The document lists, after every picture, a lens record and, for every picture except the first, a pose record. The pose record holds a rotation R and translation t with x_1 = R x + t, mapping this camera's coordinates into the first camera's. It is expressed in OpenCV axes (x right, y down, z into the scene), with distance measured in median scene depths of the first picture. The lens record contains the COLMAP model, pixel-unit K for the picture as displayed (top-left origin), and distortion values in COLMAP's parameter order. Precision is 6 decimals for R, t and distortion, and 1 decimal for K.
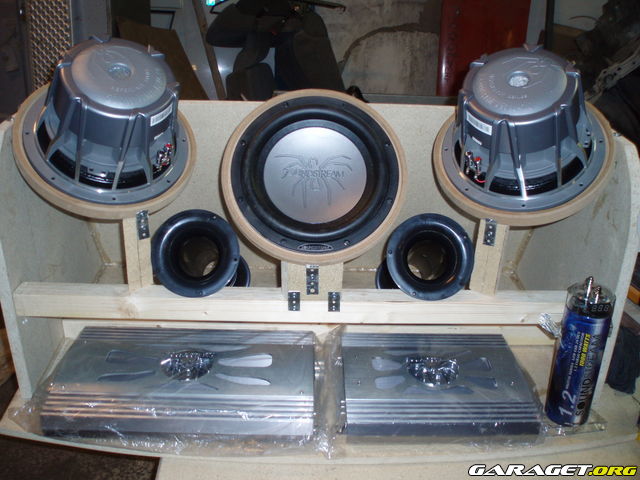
lens RADIAL K [[632.8, 0, 314.9], [0, 632.8, 226.4], [0, 0, 1]] dist [-0.051843, 0.000000]
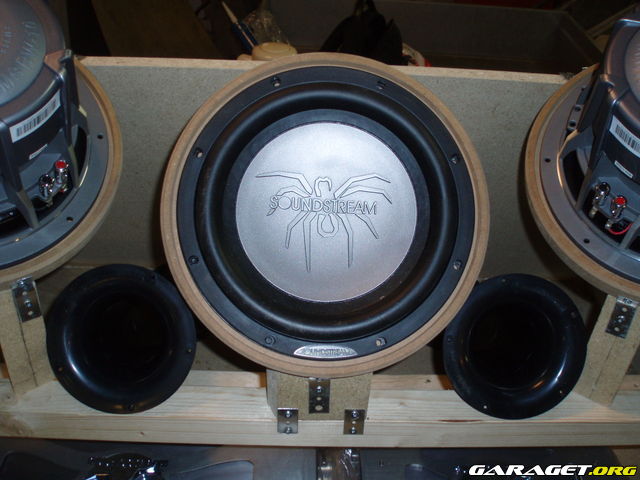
lens RADIAL K [[661.3, 0, 323.7], [0, 661.3, 239.5], [0, 0, 1]] dist [-0.079016, 0.000000]
pose [[0.999739, 0.014603, 0.017551, -0.012154], [-0.017428, 0.984695, 0.173414, -0.160906], [-0.014750, -0.173675, 0.984693, 0.415358]]
